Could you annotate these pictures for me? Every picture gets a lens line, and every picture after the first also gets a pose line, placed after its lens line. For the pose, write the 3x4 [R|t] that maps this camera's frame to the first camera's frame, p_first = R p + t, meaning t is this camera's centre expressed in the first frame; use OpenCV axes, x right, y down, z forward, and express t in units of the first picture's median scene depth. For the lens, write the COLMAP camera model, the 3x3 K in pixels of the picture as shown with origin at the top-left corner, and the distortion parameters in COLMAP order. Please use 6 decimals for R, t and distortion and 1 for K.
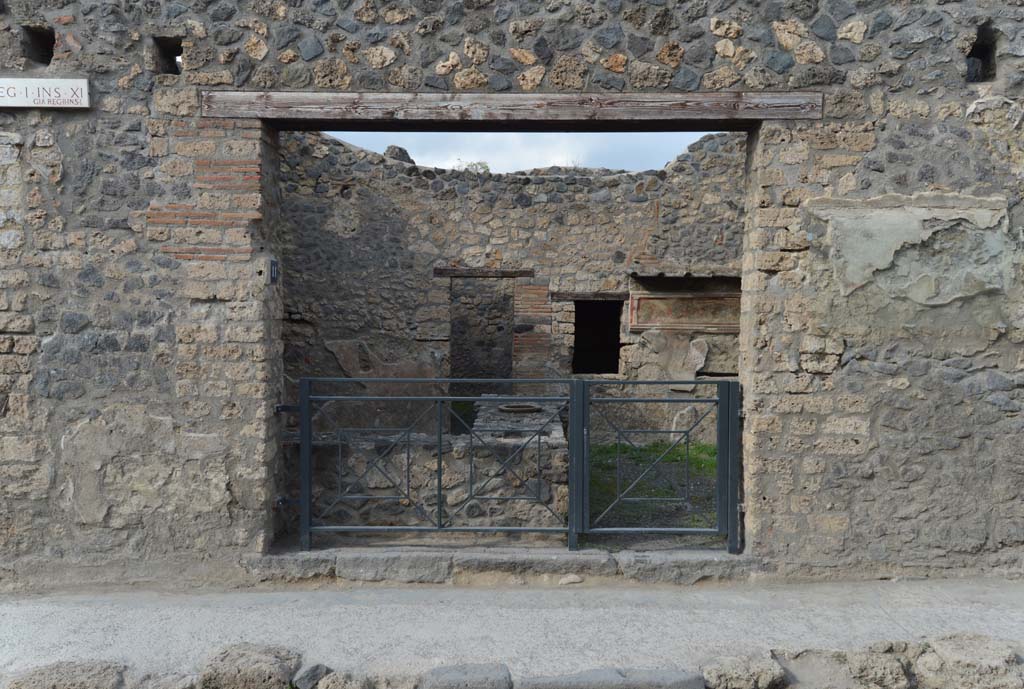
lens RADIAL K [[835.6, 0, 527.0], [0, 835.6, 342.0], [0, 0, 1]] dist [0.014111, 0.027338]
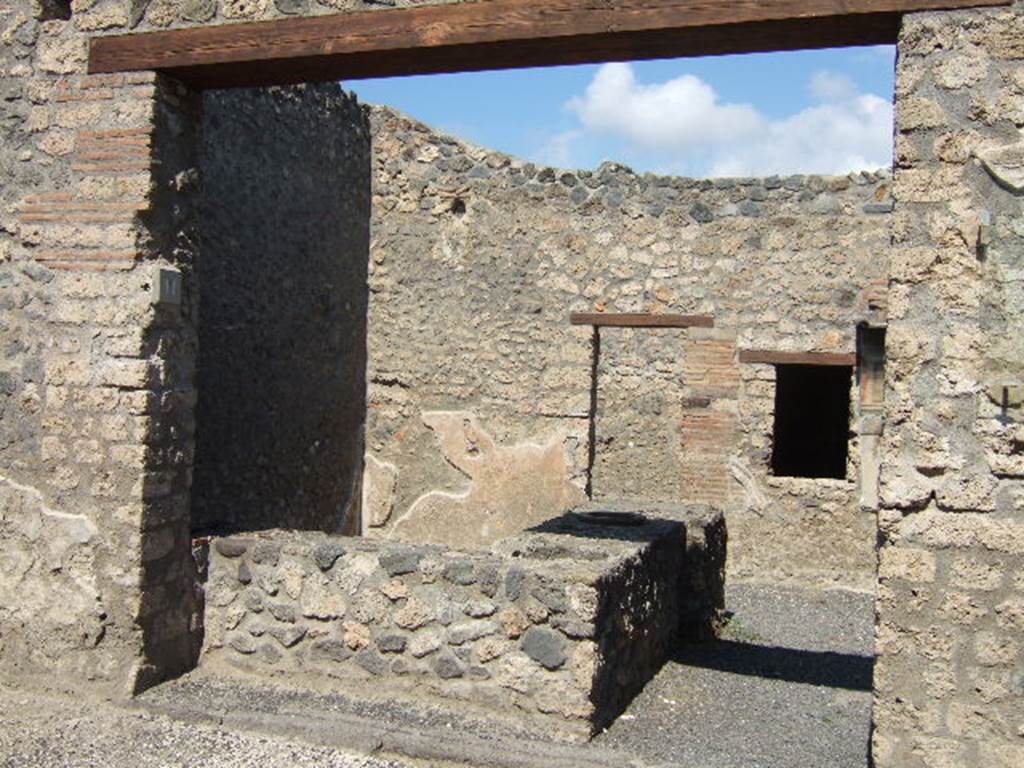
lens RADIAL K [[1095.2, 0, 508.4], [0, 1095.2, 382.6], [0, 0, 1]] dist [-0.054204, 0.000000]
pose [[0.948792, 0.028890, -0.314579, 0.251514], [-0.044293, 0.998138, -0.041925, 0.020790], [0.312782, 0.053712, 0.948305, 0.237190]]
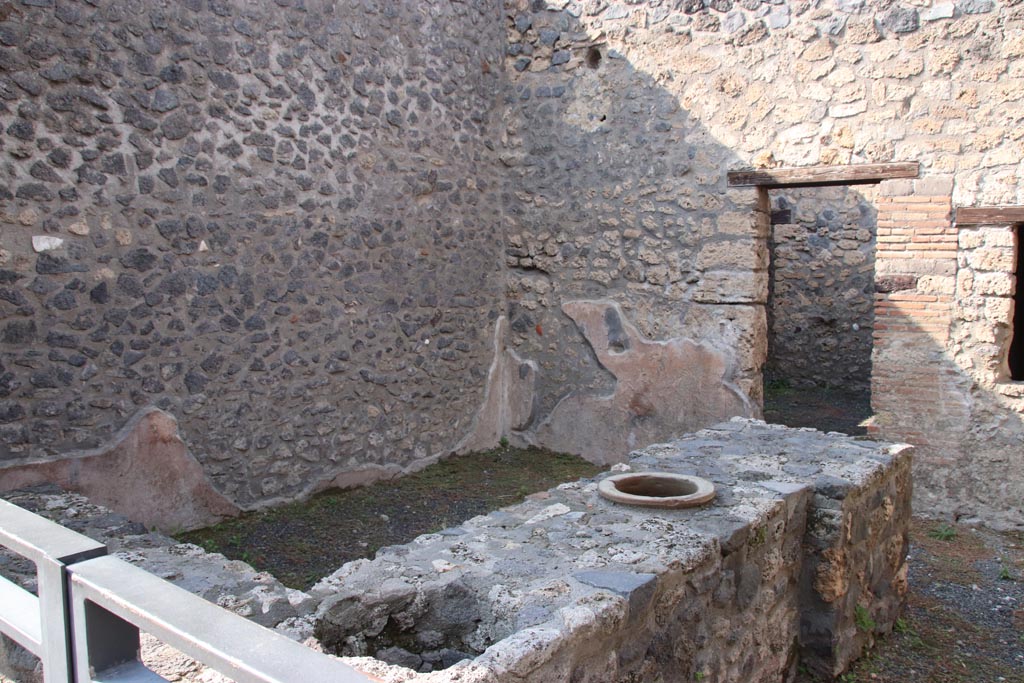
lens RADIAL K [[846.7, 0, 513.3], [0, 846.7, 333.7], [0, 0, 1]] dist [-0.121643, 0.114190]
pose [[0.784888, 0.042566, -0.618174, 0.242688], [-0.015180, 0.998659, 0.049491, -0.014149], [0.619452, -0.029461, 0.784481, 0.936883]]
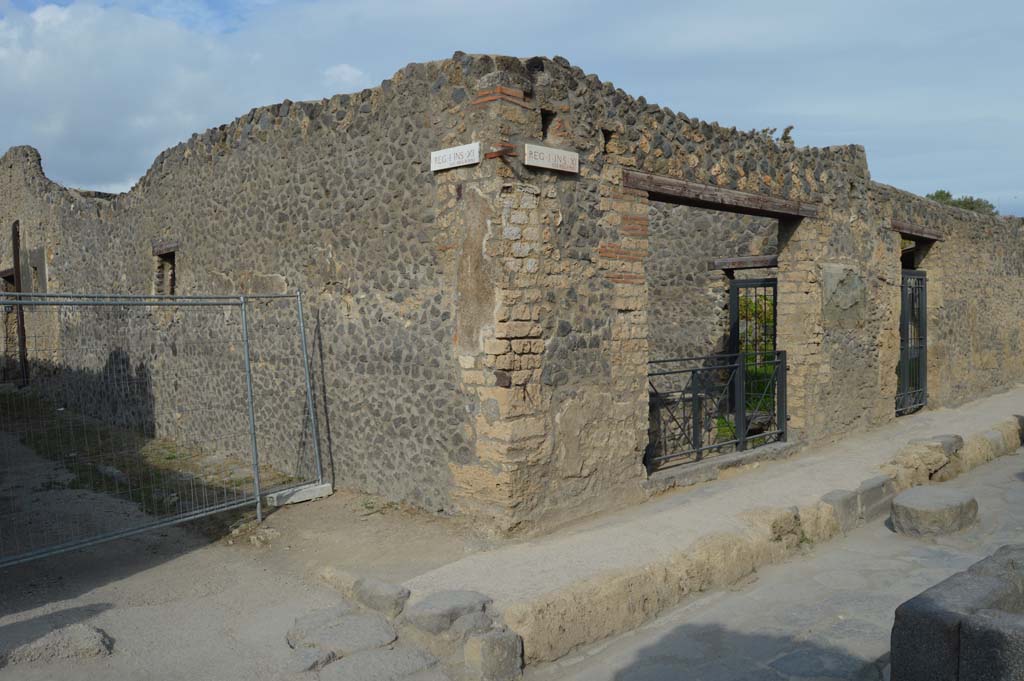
lens RADIAL K [[809.1, 0, 505.1], [0, 809.1, 335.7], [0, 0, 1]] dist [-0.089329, 0.026974]
pose [[0.723326, -0.032785, 0.689728, -1.486622], [0.046789, 0.998904, -0.001587, -0.013272], [-0.688919, 0.033420, 0.724067, 0.124488]]
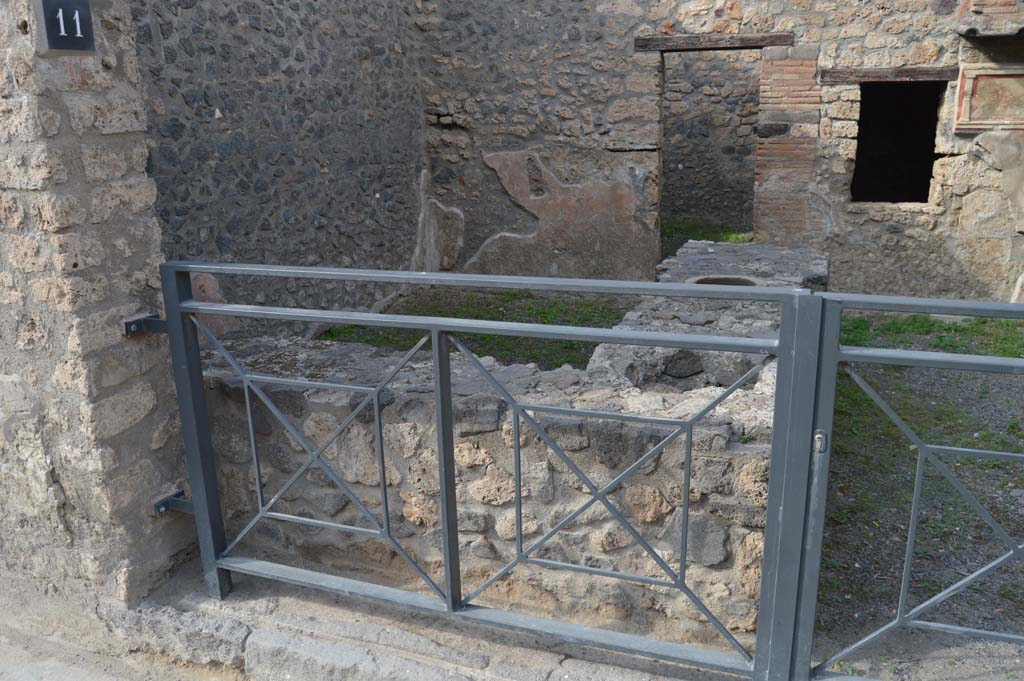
lens RADIAL K [[809.1, 0, 516.0], [0, 809.1, 338.4], [0, 0, 1]] dist [-0.089329, 0.026974]
pose [[0.935583, 0.064415, -0.347183, 0.066440], [0.019819, 0.972091, 0.233767, -0.015206], [0.352551, -0.225589, 0.908194, 0.682084]]
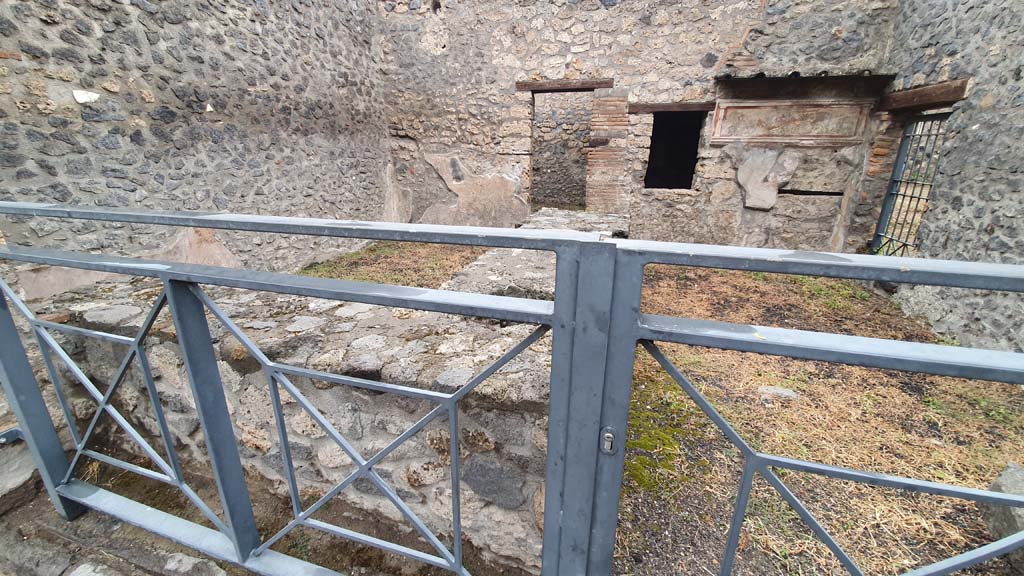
lens RADIAL K [[402.4, 0, 507.1], [0, 402.4, 286.3], [0, 0, 1]] dist [-0.004937, -0.008572]
pose [[0.959632, 0.088174, -0.267081, 0.070123], [-0.008761, 0.958499, 0.284962, 0.027237], [0.281123, -0.271119, 0.920578, 0.909436]]
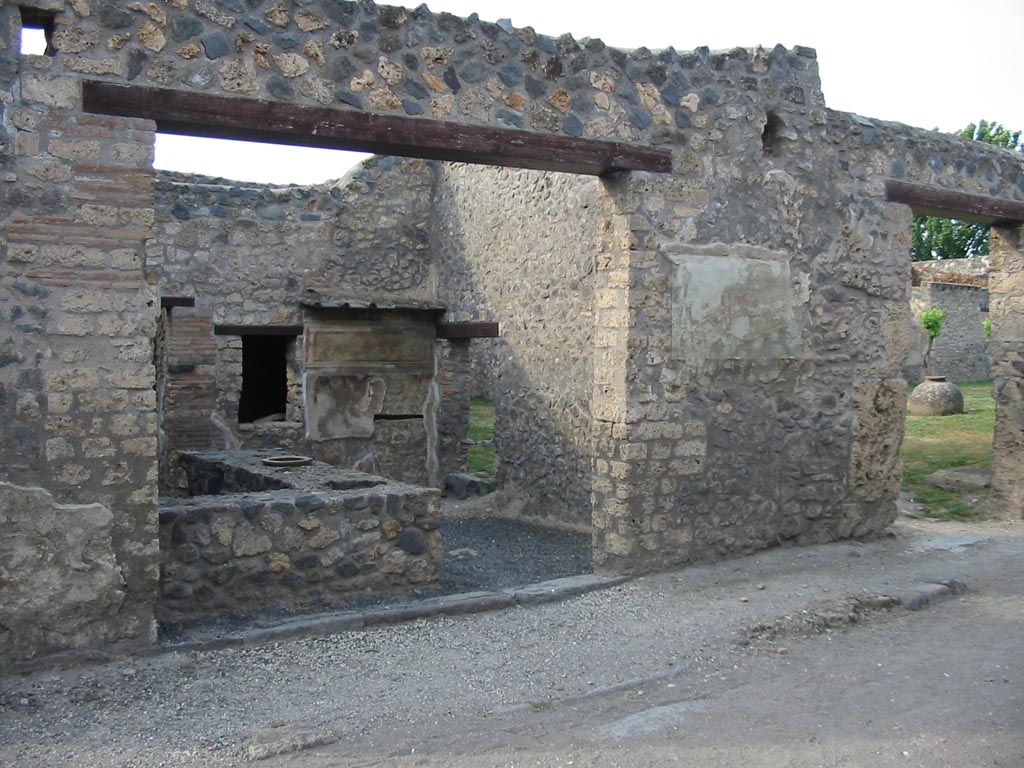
lens RADIAL K [[1066.0, 0, 510.2], [0, 1066.0, 384.0], [0, 0, 1]] dist [-0.111414, 0.000000]
pose [[0.839128, -0.025003, 0.543359, -0.578705], [0.026091, 0.999643, 0.005706, -0.000494], [-0.543308, 0.009388, 0.839481, -0.060415]]
